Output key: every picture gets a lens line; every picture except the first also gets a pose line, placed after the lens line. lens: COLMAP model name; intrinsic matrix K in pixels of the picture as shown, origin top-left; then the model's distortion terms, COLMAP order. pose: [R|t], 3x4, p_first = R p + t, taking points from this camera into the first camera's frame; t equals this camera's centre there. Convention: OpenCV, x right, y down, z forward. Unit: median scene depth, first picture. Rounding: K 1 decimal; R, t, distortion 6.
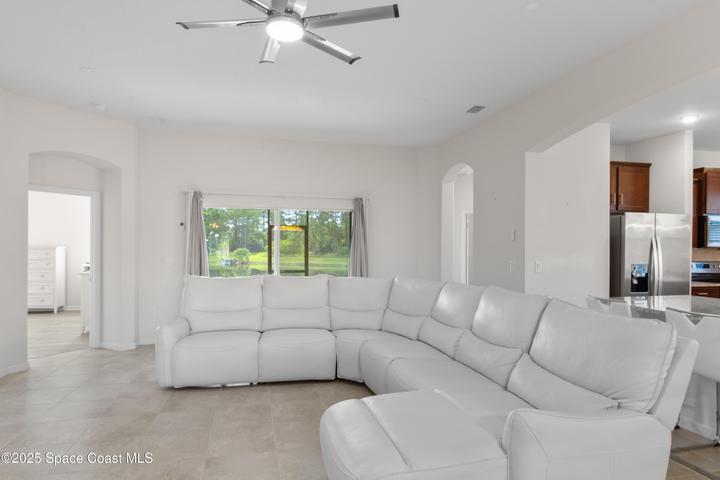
lens RADIAL K [[433.5, 0, 358.8], [0, 433.5, 249.0], [0, 0, 1]] dist [-0.000456, 0.000464]
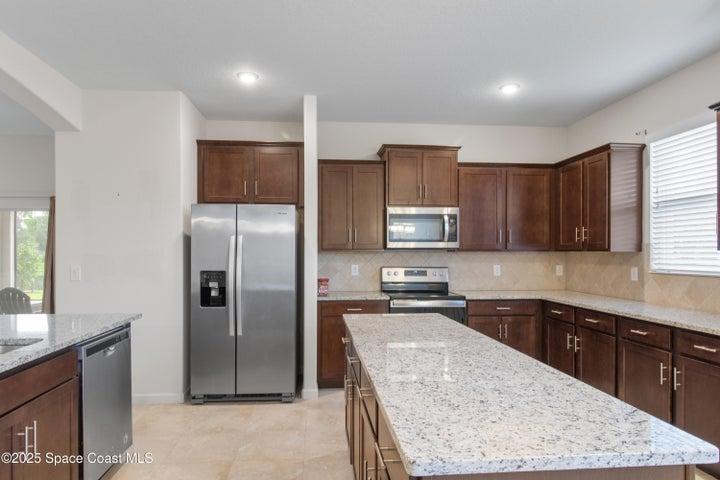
lens RADIAL K [[442.5, 0, 357.6], [0, 442.5, 254.1], [0, 0, 1]] dist [0.002270, 0.001104]
pose [[0.988868, -0.004422, -0.148727, 0.963687], [0.004669, 0.999988, 0.001315, 0.005258], [0.148720, -0.001995, 0.988877, 0.242411]]
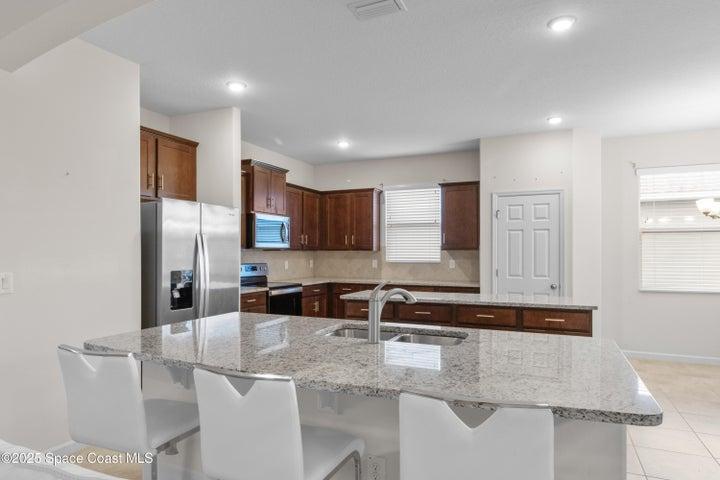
lens RADIAL K [[442.5, 0, 357.6], [0, 442.5, 254.1], [0, 0, 1]] dist [0.002270, 0.001104]
pose [[0.614159, -0.010468, 0.789113, 0.228069], [0.006174, 0.999945, 0.008460, 0.002624], [-0.789159, -0.000324, 0.614189, 0.290415]]
